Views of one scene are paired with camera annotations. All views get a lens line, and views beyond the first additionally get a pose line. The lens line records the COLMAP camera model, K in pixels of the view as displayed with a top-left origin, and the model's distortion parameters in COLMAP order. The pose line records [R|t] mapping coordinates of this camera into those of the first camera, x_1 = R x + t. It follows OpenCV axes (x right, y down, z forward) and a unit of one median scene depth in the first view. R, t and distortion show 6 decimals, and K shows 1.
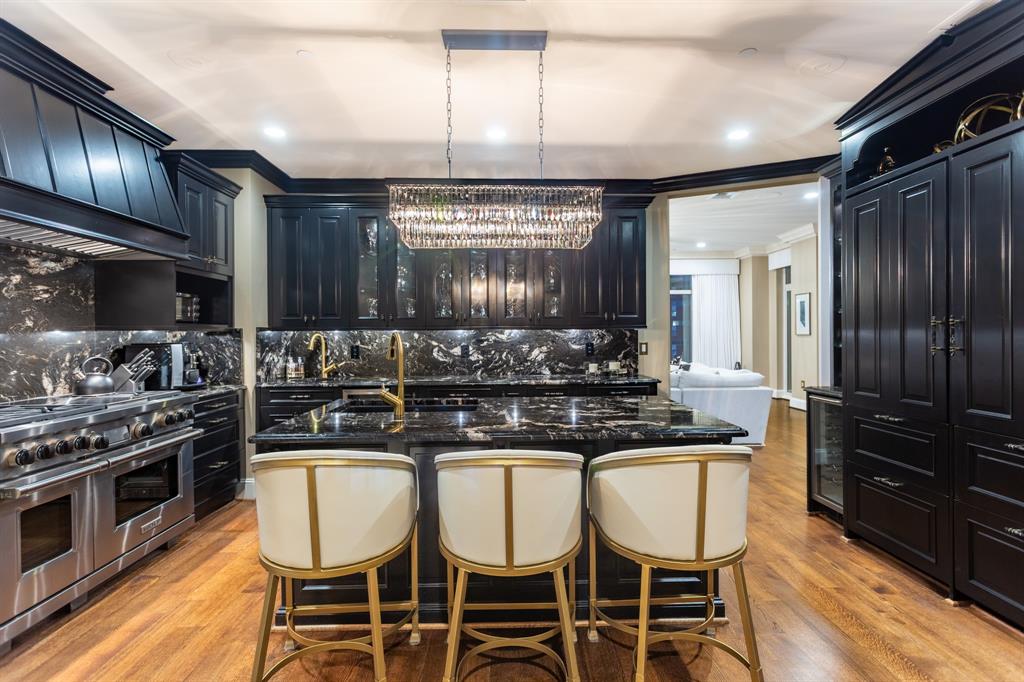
lens RADIAL K [[489.3, 0, 511.9], [0, 489.3, 336.7], [0, 0, 1]] dist [0.006460, 0.000631]
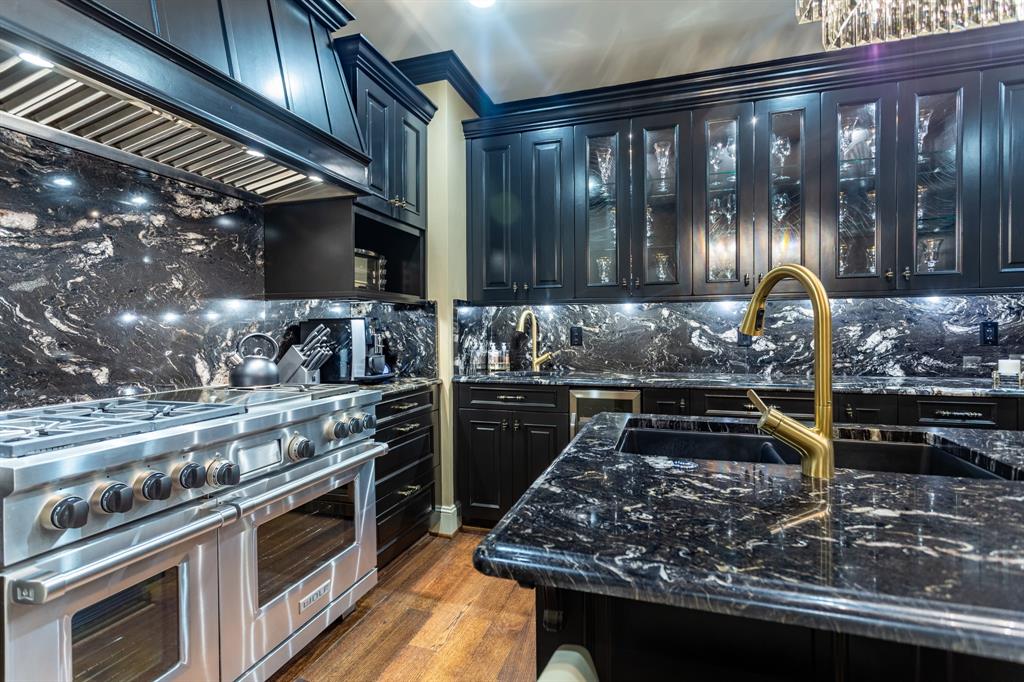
lens RADIAL K [[489.3, 0, 509.2], [0, 489.3, 336.8], [0, 0, 1]] dist [0.006460, 0.000631]
pose [[0.942124, 0.004080, -0.335239, -0.207000], [-0.001025, 0.999956, 0.009291, 0.030347], [0.335262, -0.008410, 0.942087, 0.354003]]
